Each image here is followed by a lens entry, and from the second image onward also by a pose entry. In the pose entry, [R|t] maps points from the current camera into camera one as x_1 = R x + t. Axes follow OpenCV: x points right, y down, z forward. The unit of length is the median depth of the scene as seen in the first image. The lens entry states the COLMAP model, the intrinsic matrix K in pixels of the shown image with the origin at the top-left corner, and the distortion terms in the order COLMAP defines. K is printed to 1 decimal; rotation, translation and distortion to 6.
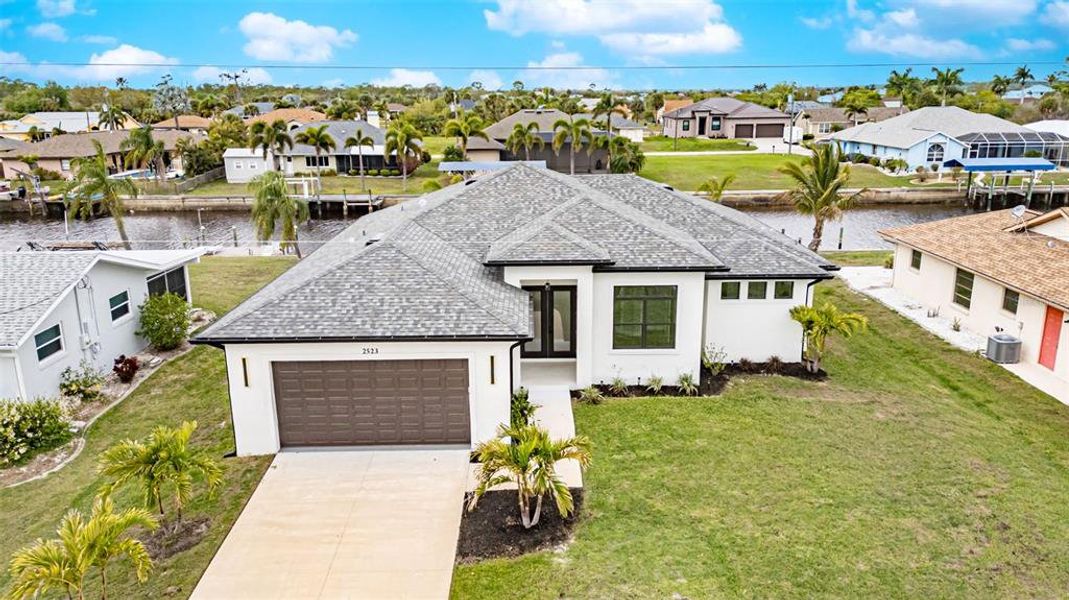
lens RADIAL K [[764.2, 0, 534.5], [0, 764.2, 300.0], [0, 0, 1]] dist [0.055644, -0.000991]
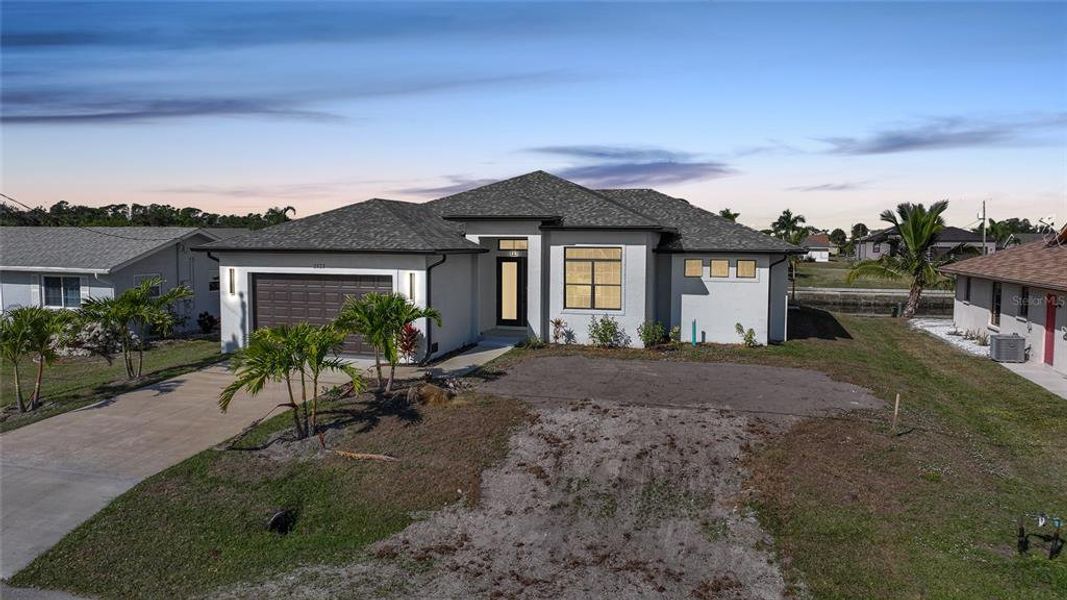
lens RADIAL K [[738.0, 0, 533.5], [0, 738.0, 300.0], [0, 0, 1]] dist [0.016985, 0.000221]
pose [[0.955057, 0.039352, -0.293798, 0.339396], [-0.092827, 0.981000, -0.170359, 0.216708], [0.281512, 0.189975, 0.940564, 0.019644]]
